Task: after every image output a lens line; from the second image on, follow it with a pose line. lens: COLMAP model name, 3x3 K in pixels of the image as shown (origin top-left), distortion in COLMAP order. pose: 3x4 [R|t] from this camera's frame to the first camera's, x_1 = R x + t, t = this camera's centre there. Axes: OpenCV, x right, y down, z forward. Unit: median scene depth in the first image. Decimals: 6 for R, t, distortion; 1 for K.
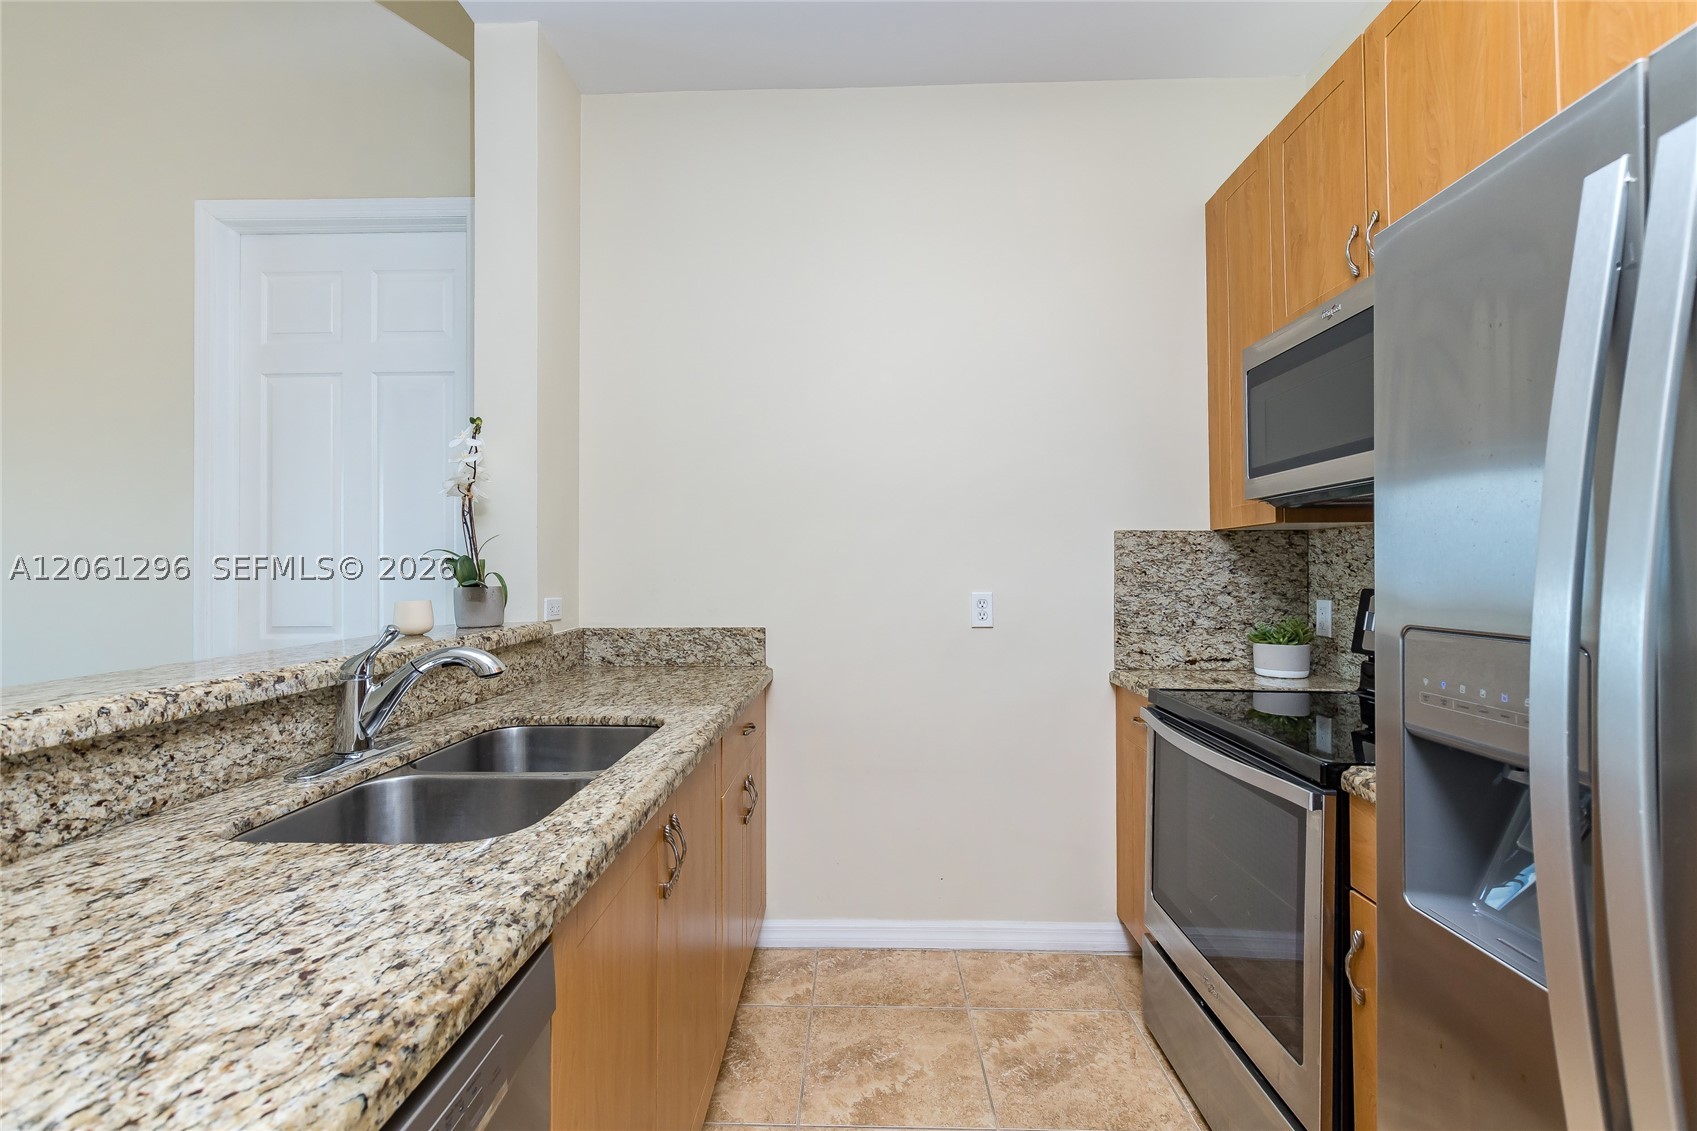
lens RADIAL K [[808.1, 0, 821.3], [0, 808.1, 568.4], [0, 0, 1]] dist [0.002130, -0.001930]
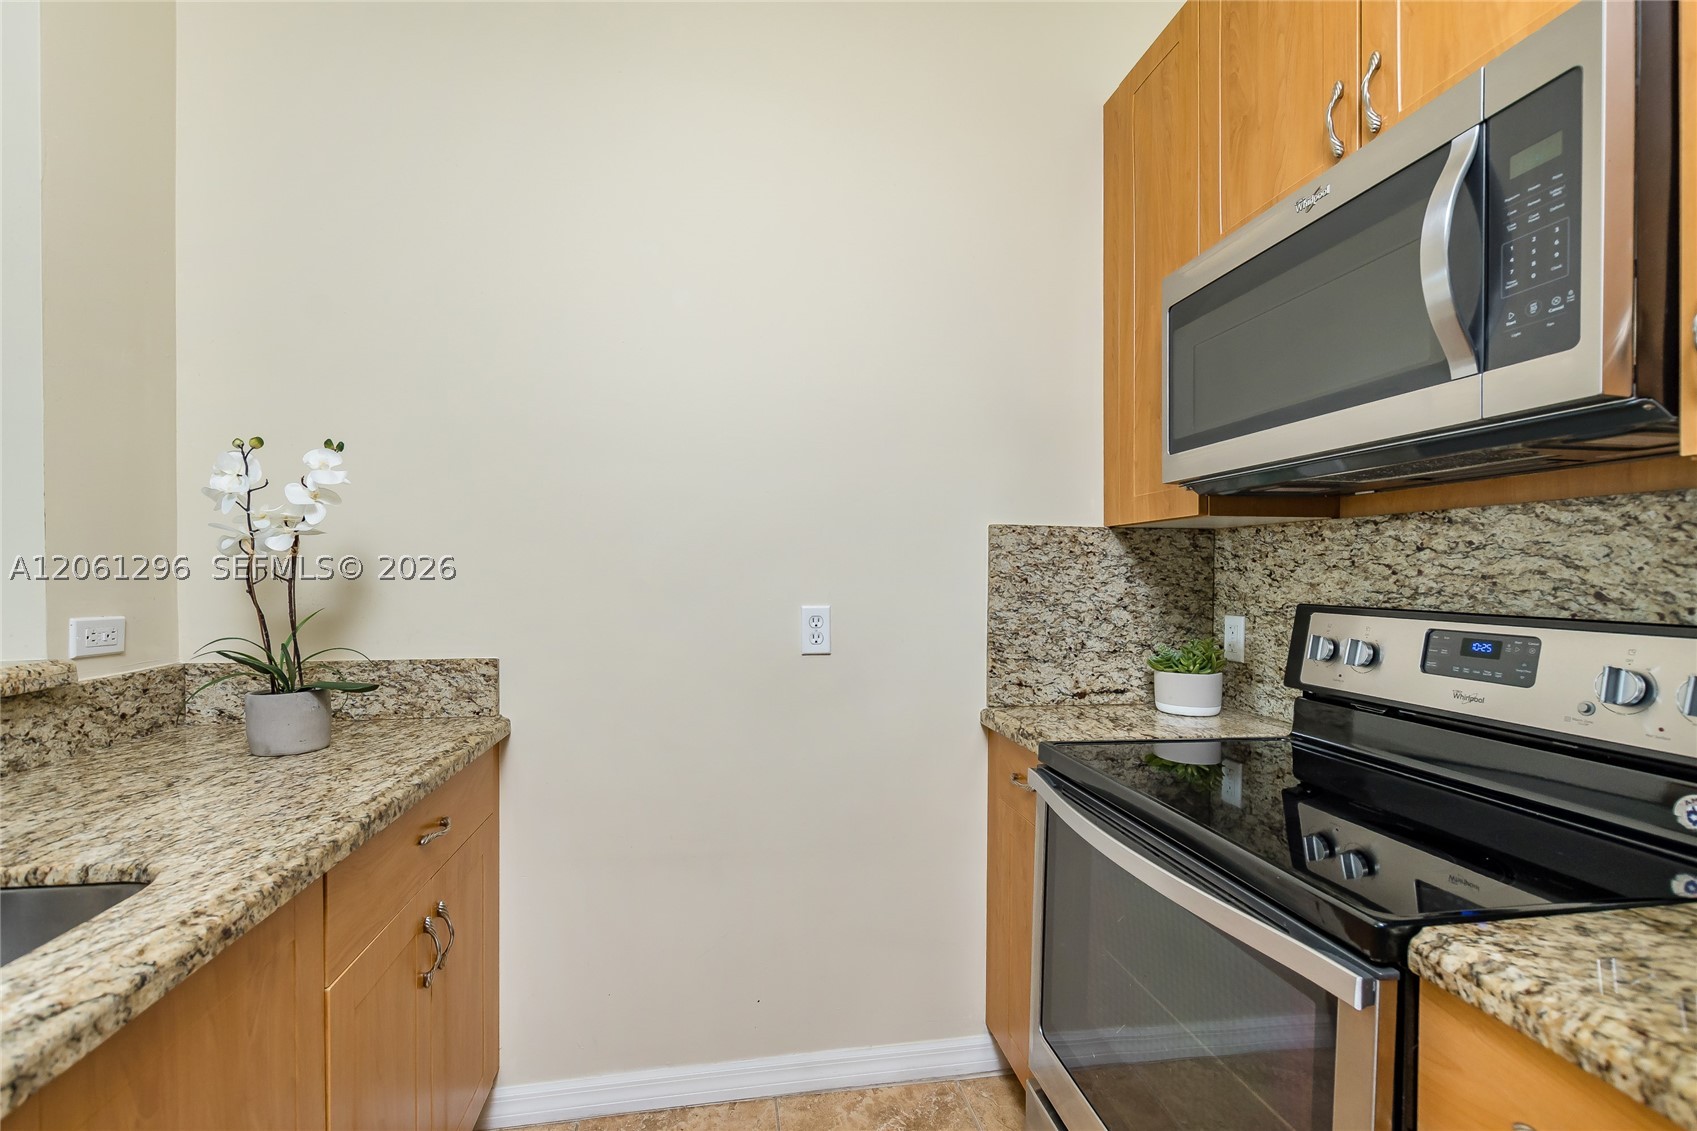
lens RADIAL K [[769.1, 0, 853.6], [0, 769.1, 596.4], [0, 0, 1]] dist [0.000740, -0.000163]
pose [[0.977172, 0.001604, 0.212446, 0.086703], [-0.008155, 0.999518, 0.029965, 0.000003], [-0.212295, -0.031014, 0.976713, 0.325447]]
